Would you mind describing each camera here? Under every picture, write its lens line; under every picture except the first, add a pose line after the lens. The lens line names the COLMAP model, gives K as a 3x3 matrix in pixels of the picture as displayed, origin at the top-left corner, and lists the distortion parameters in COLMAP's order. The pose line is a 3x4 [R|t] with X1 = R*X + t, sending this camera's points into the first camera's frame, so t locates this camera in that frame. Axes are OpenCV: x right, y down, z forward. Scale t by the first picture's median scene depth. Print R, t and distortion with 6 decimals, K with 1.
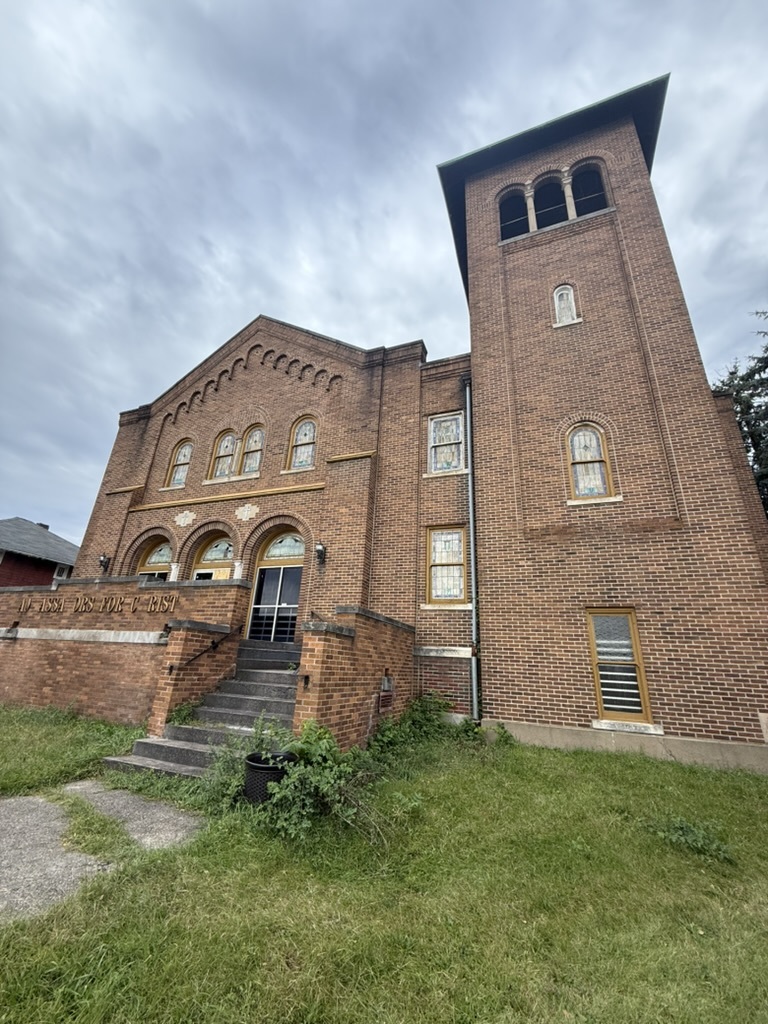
lens RADIAL K [[406.5, 0, 383.2], [0, 406.5, 512.0], [0, 0, 1]] dist [-0.000084, -0.000219]
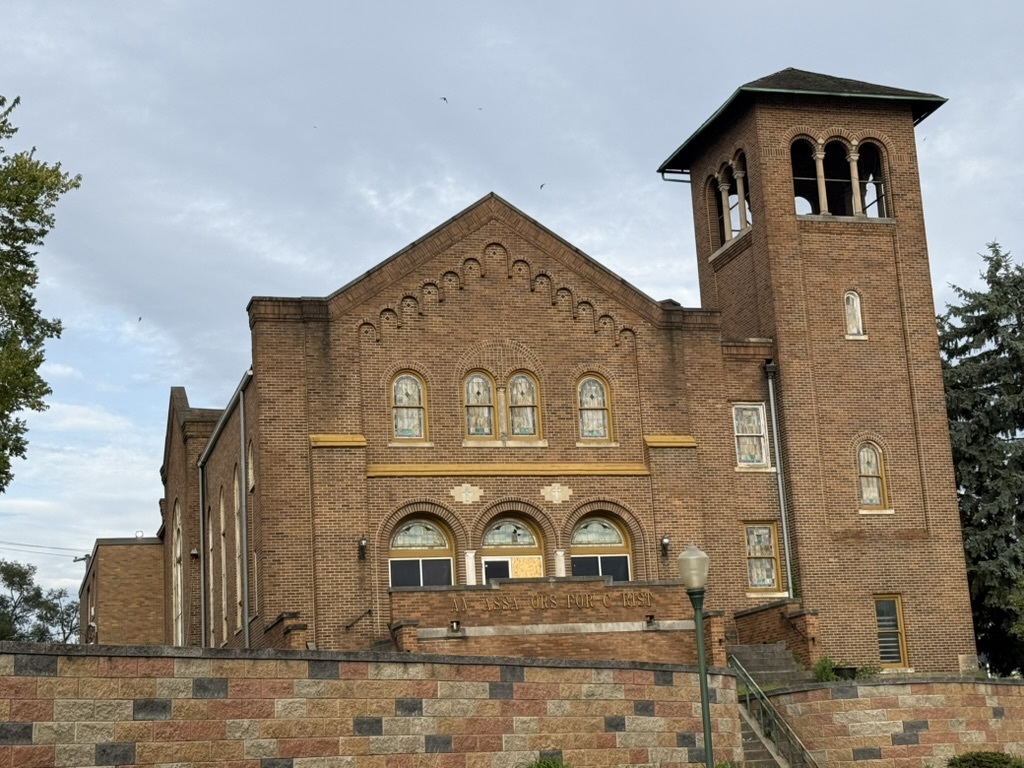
lens RADIAL K [[1713.2, 0, 513.0], [0, 1713.2, 387.6], [0, 0, 1]] dist [0.141484, -0.031216]
pose [[0.789136, 0.045558, 0.612526, -3.143983], [-0.125359, 0.988201, 0.088004, -0.630580], [-0.601289, -0.146233, 0.785536, -2.127497]]
